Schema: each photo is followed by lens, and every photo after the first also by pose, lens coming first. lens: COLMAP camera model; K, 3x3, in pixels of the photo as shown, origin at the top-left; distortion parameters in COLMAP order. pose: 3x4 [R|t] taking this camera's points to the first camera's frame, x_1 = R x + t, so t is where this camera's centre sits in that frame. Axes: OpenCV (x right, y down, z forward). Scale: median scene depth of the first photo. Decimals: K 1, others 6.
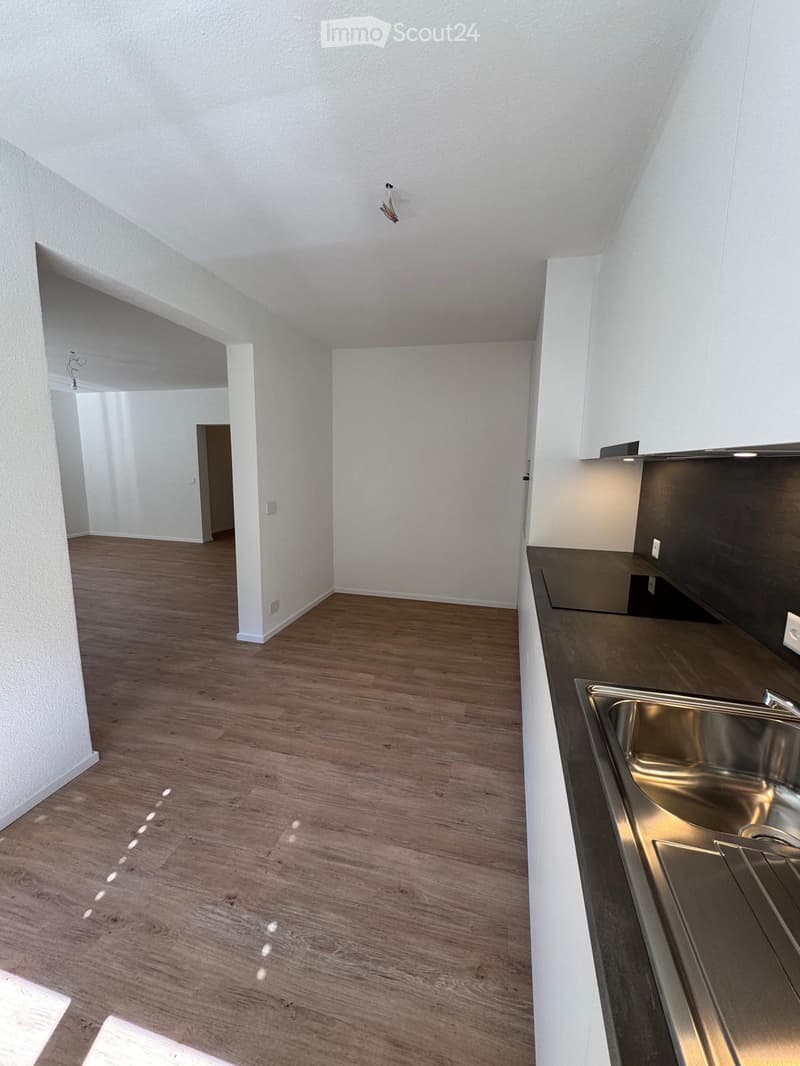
lens RADIAL K [[434.3, 0, 397.1], [0, 434.3, 530.3], [0, 0, 1]] dist [0.001225, 0.000374]
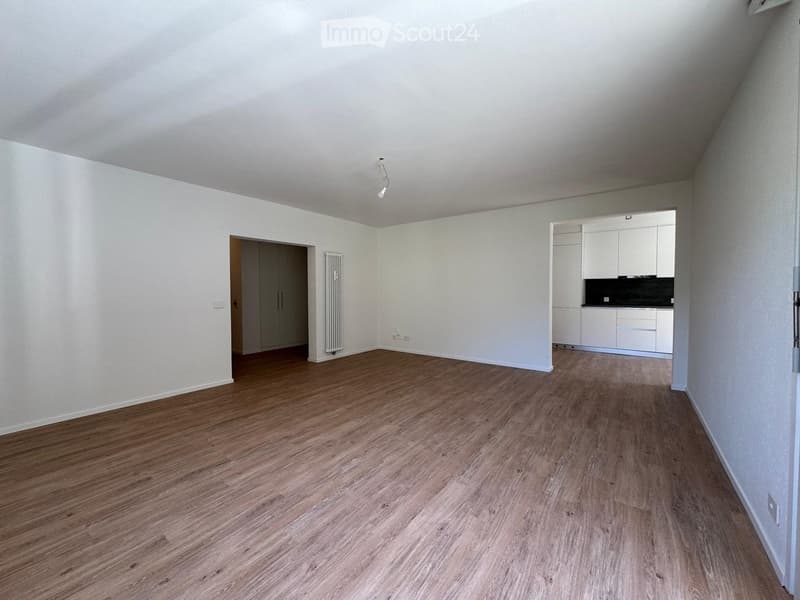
lens RADIAL K [[317.9, 0, 400.0], [0, 317.9, 300.0], [0, 0, 1]] dist [-0.001801, -0.000116]
pose [[0.325294, -0.046991, 0.944445, -1.471513], [0.098481, 0.995017, 0.015588, -0.152653], [-0.940471, 0.087939, 0.328301, 0.791994]]
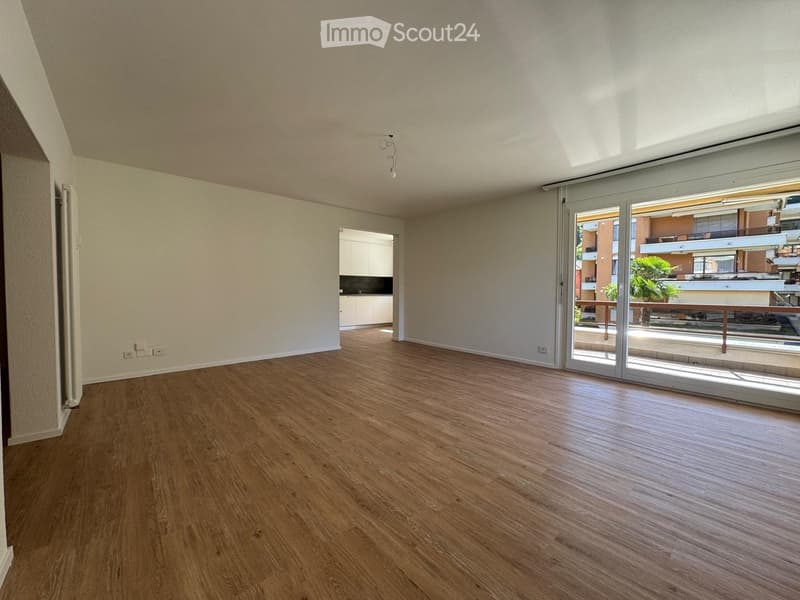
lens RADIAL K [[318.1, 0, 400.0], [0, 318.1, 300.0], [0, 0, 1]] dist [0.000532, 0.000126]
pose [[-0.855362, -0.039730, 0.516505, -1.159618], [0.028475, 0.991941, 0.123458, -0.199484], [-0.517248, 0.120309, -0.847337, 1.696906]]
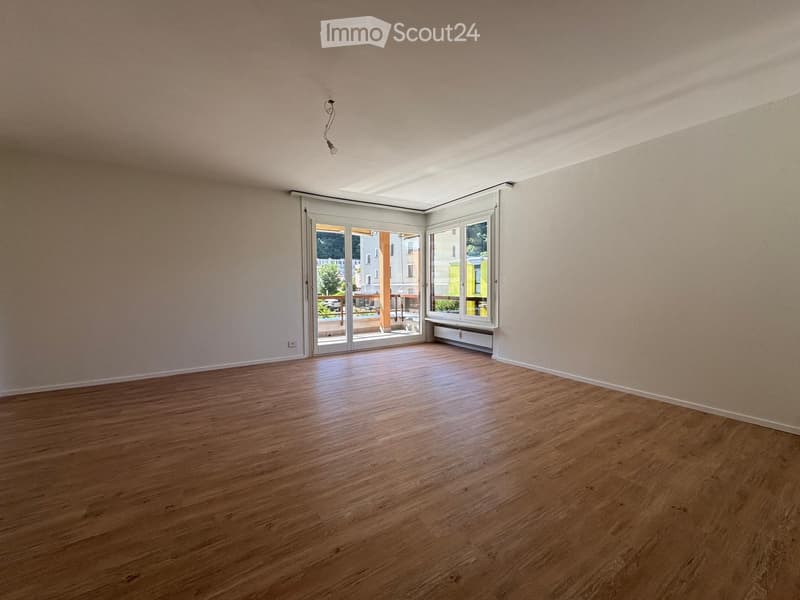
lens RADIAL K [[318.1, 0, 400.0], [0, 318.1, 300.0], [0, 0, 1]] dist [0.000532, 0.000126]
pose [[-0.639563, 0.021675, -0.768433, -0.381592], [-0.078367, 0.992556, 0.093221, -0.182415], [0.764734, 0.119841, -0.633104, 1.561915]]
